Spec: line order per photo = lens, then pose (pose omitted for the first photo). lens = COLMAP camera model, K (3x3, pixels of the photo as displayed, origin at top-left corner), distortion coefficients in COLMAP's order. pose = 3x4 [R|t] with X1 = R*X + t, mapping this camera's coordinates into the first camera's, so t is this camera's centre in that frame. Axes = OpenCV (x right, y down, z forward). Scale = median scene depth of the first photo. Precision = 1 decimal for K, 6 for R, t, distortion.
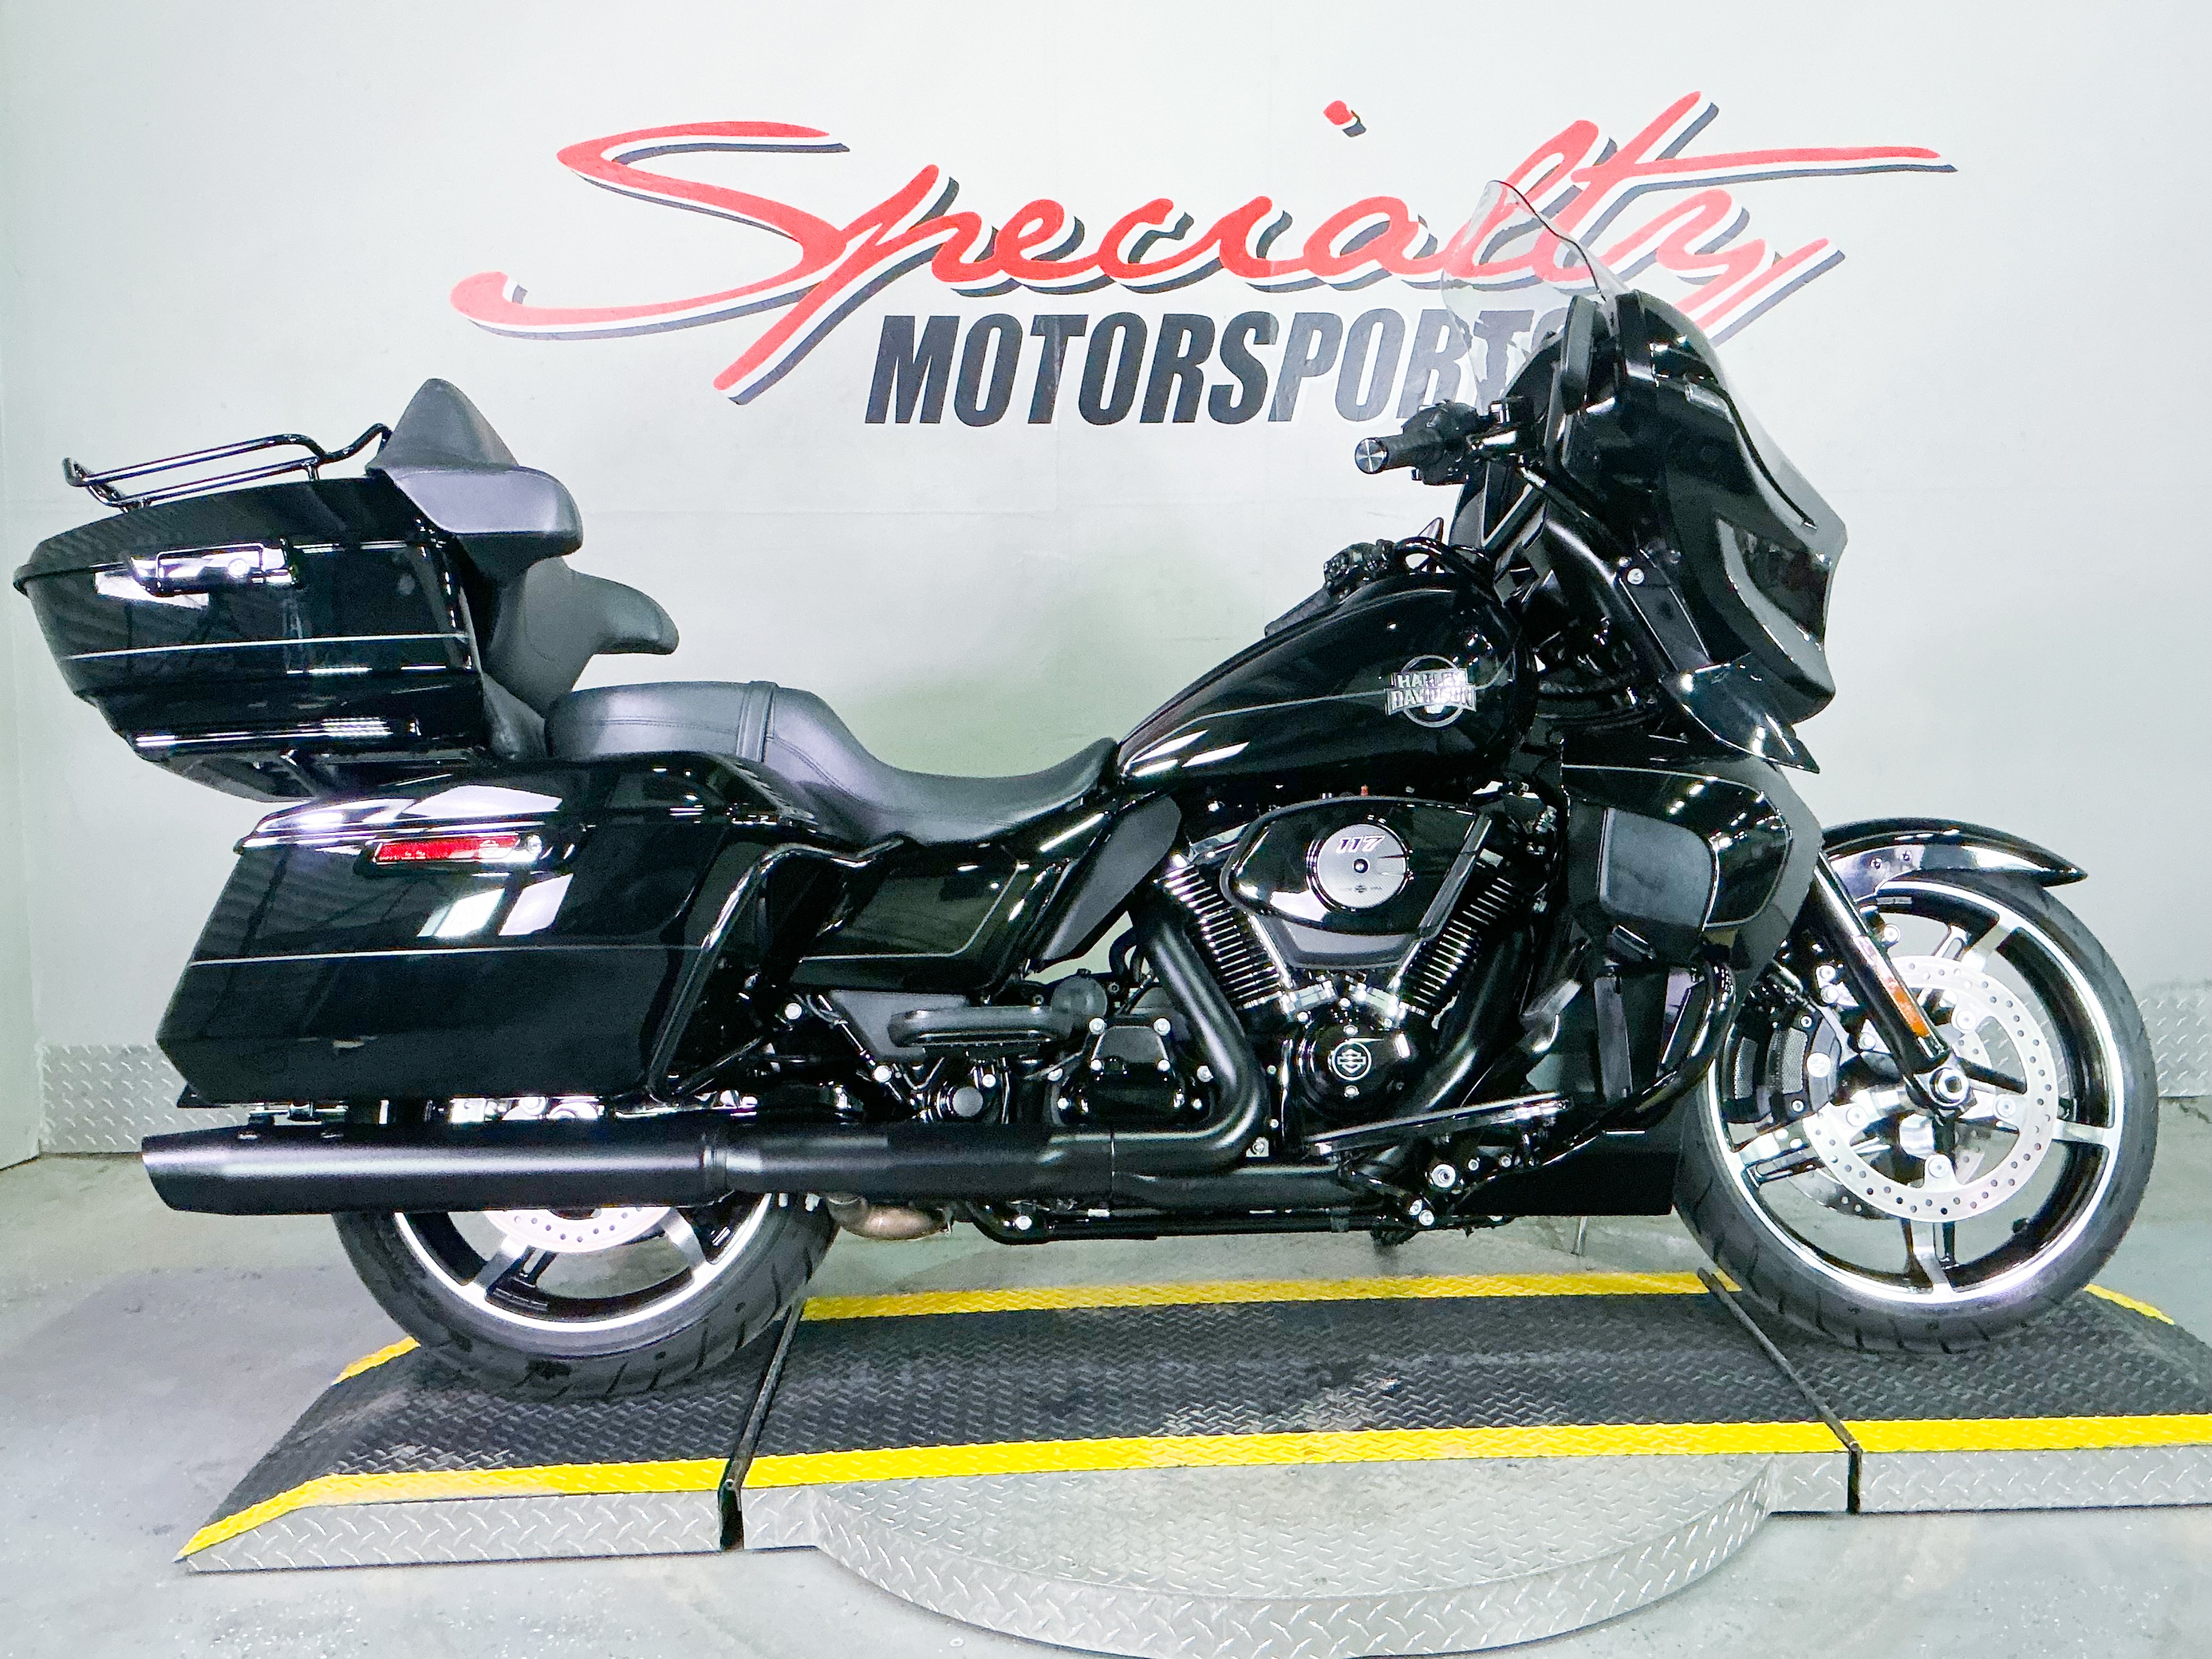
lens RADIAL K [[2210.2, 0, 1106.0], [0, 2210.2, 829.5], [0, 0, 1]] dist [0.162720, -0.353110]
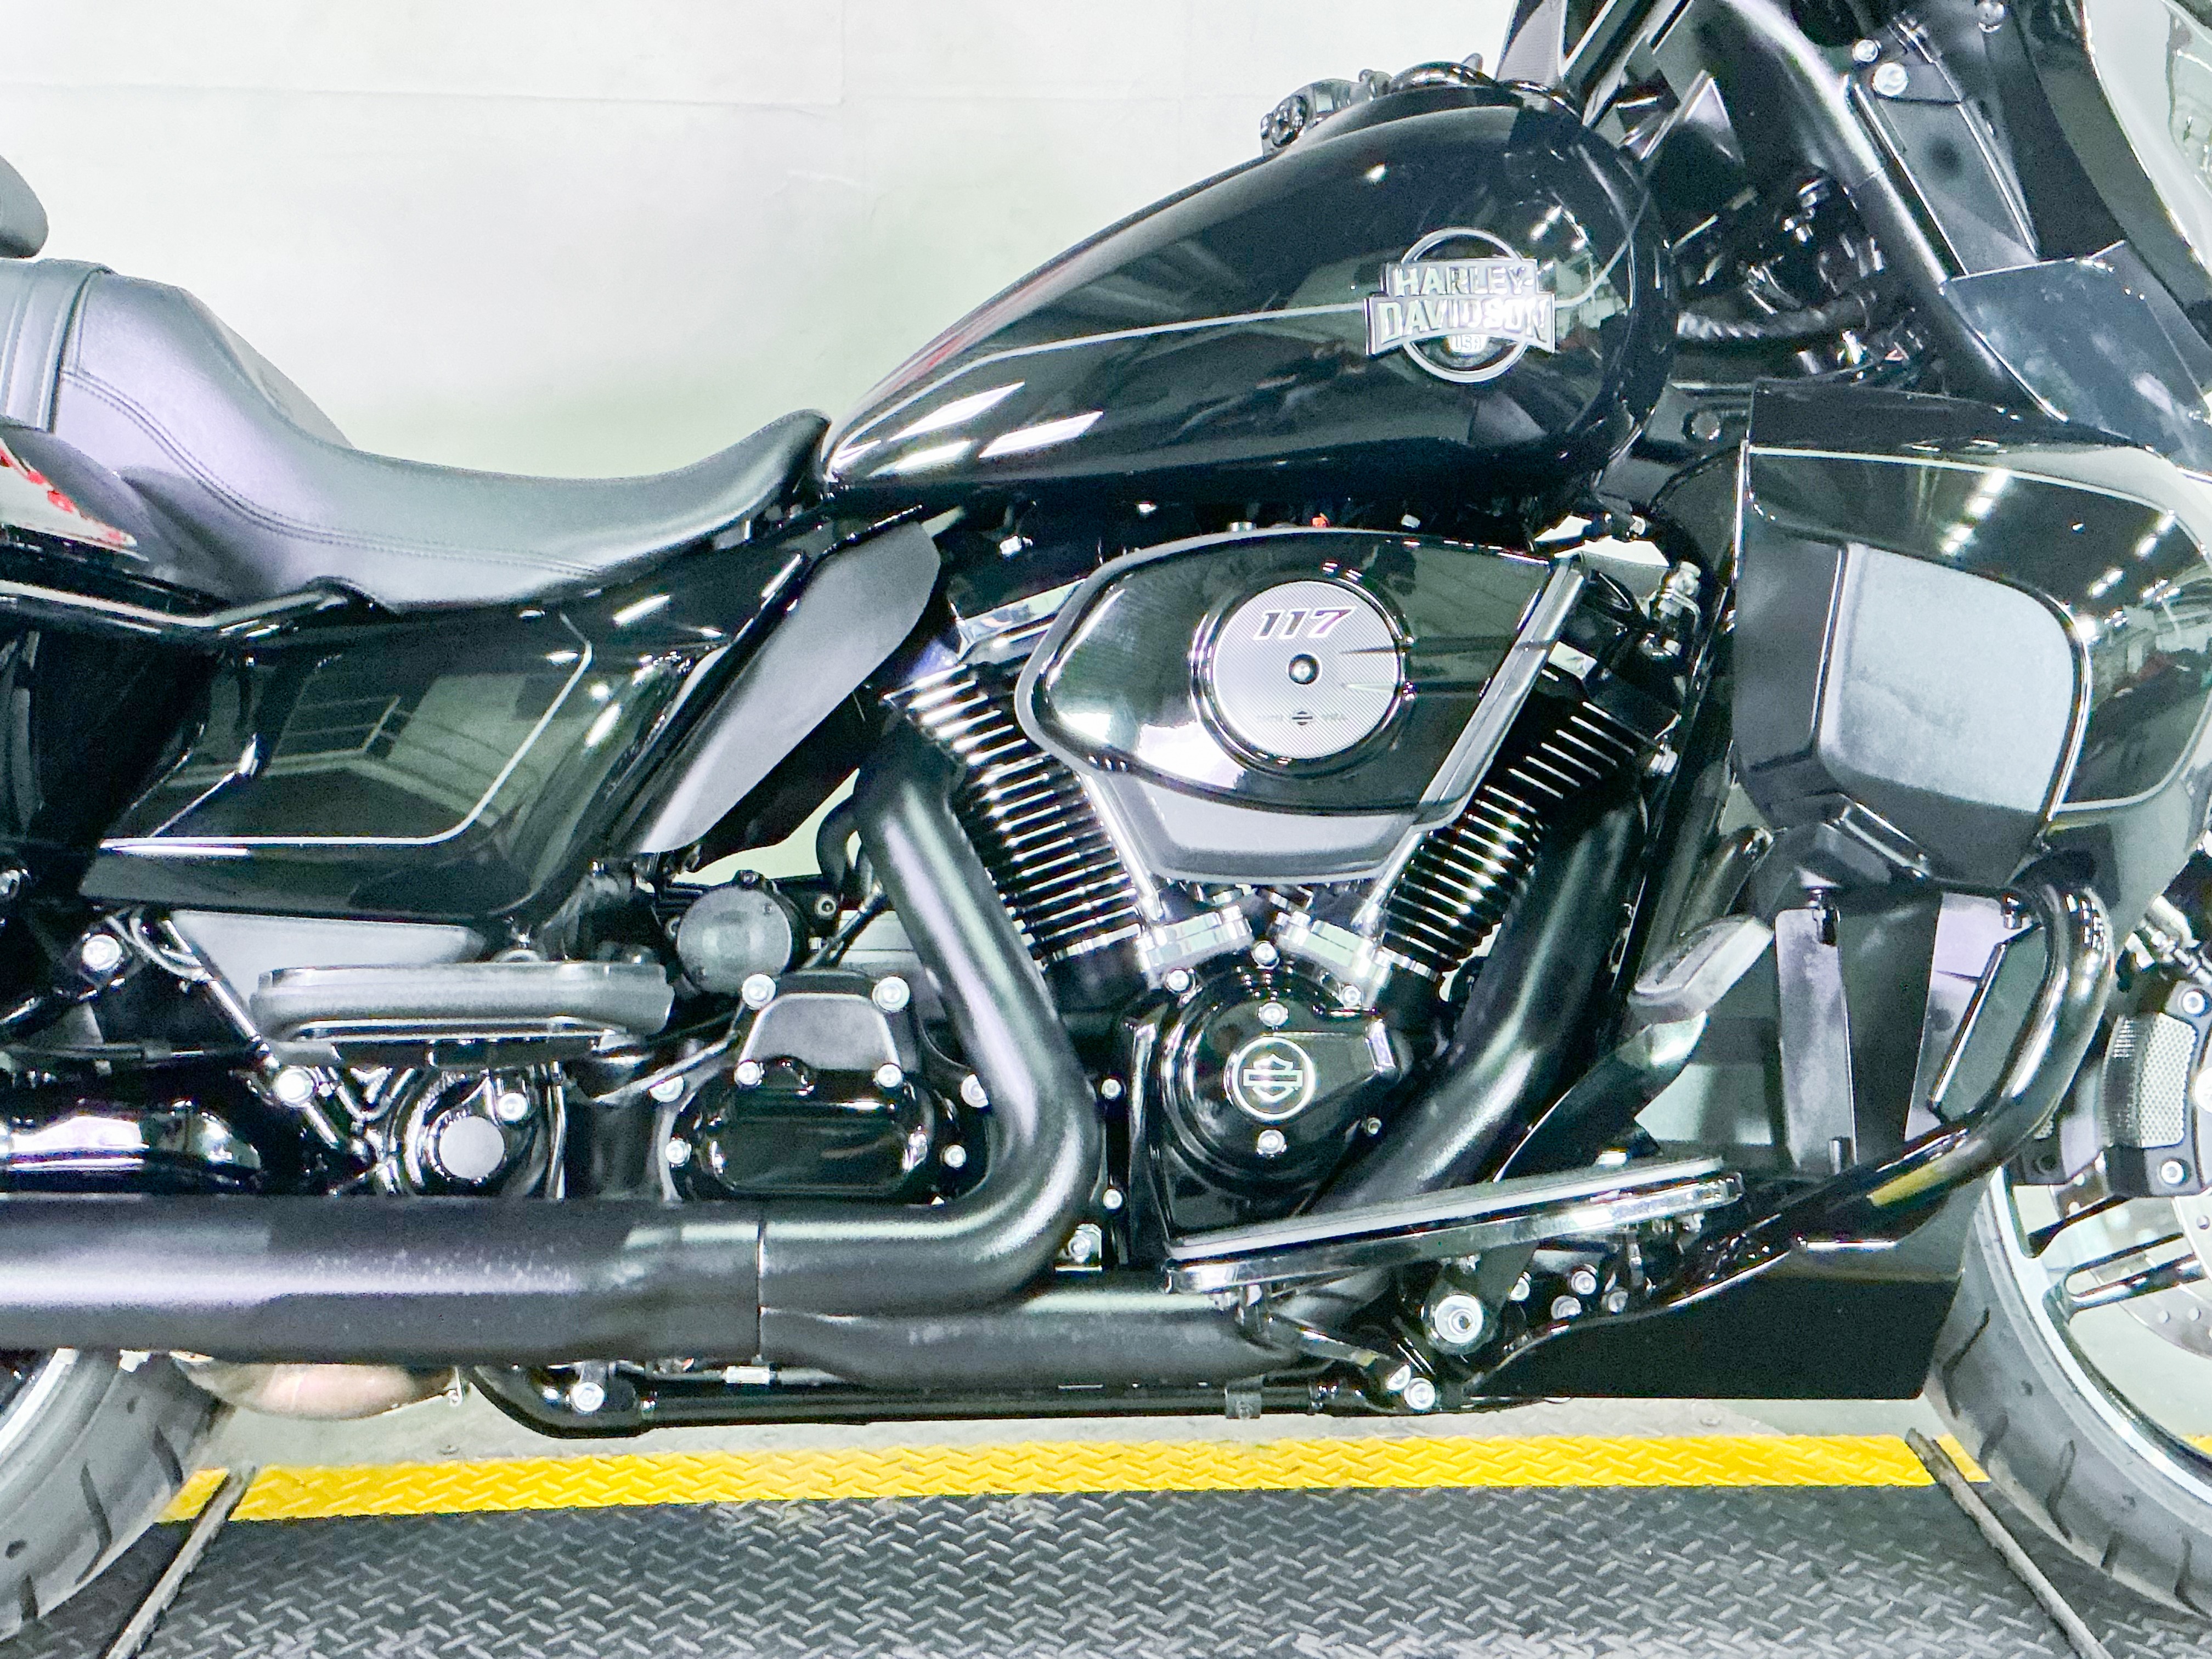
lens RADIAL K [[2539.8, 0, 1106.0], [0, 2539.8, 829.5], [0, 0, 1]] dist [0.103906, -0.014201]
pose [[0.999547, 0.019215, 0.023172, 0.058750], [-0.020565, 0.998019, 0.059460, 0.018578], [-0.021984, -0.059909, 0.997962, 0.441421]]
